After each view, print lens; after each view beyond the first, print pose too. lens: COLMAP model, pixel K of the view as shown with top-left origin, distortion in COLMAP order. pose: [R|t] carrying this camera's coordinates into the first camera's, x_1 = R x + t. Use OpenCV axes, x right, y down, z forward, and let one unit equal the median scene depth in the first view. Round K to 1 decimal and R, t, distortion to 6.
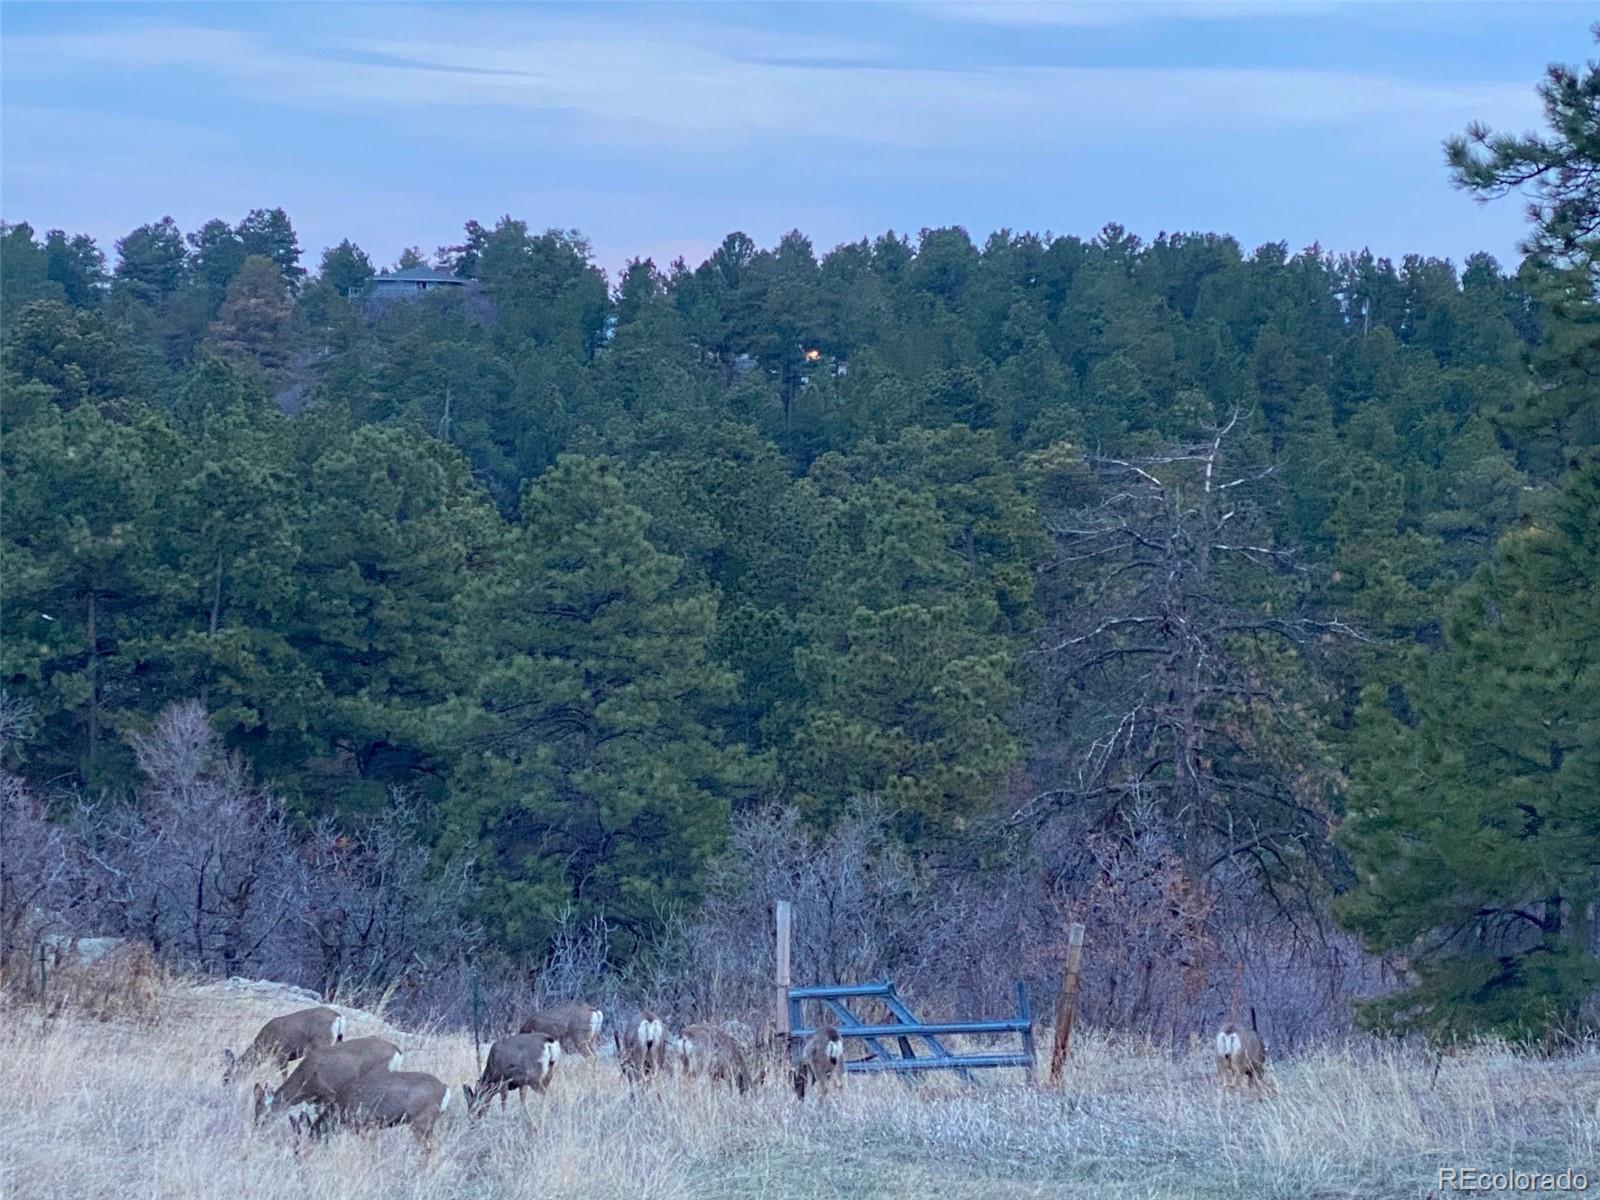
lens RADIAL K [[4038.5, 0, 799.5], [0, 4038.5, 600.0], [0, 0, 1]] dist [0.290069, 0.000000]
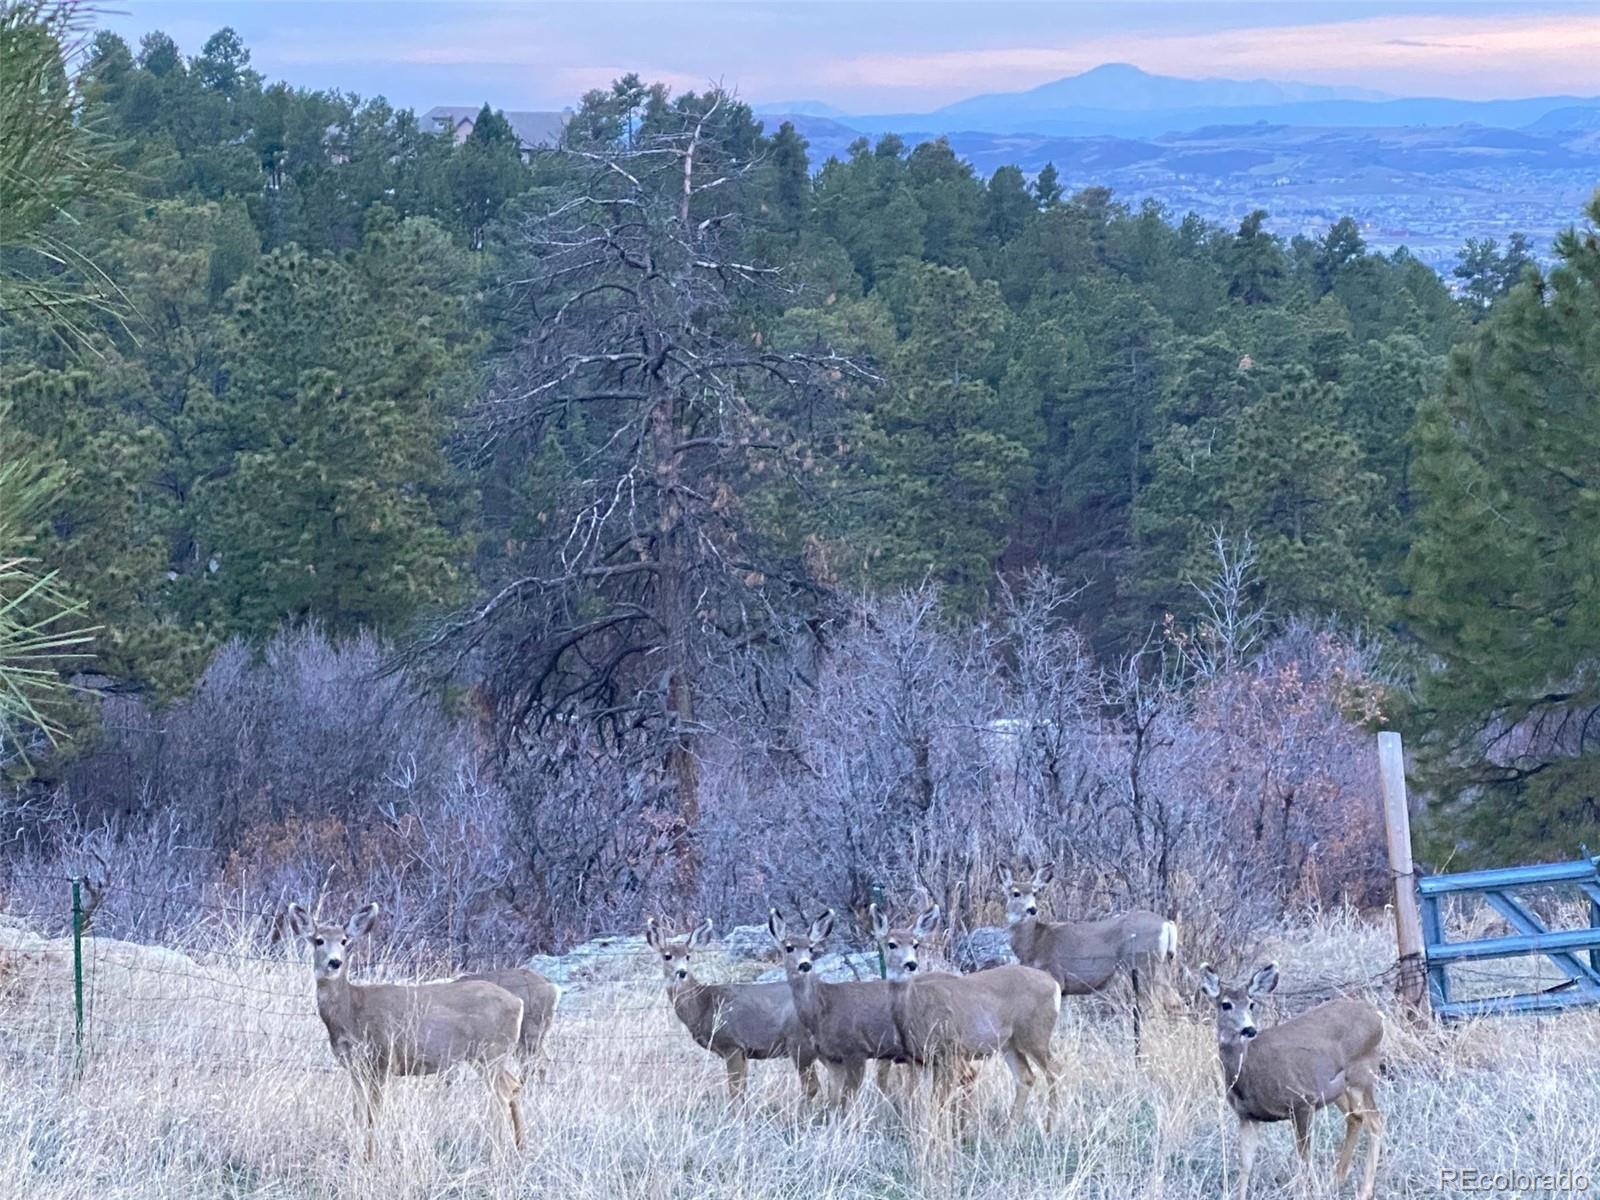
lens RADIAL K [[4038.5, 0, 800.8], [0, 4038.5, 597.3], [0, 0, 1]] dist [0.290069, 0.000000]
pose [[0.940673, -0.044990, 0.336319, -0.147544], [0.028887, 0.998191, 0.052735, 0.010849], [-0.338083, -0.039891, 0.940270, 0.244682]]
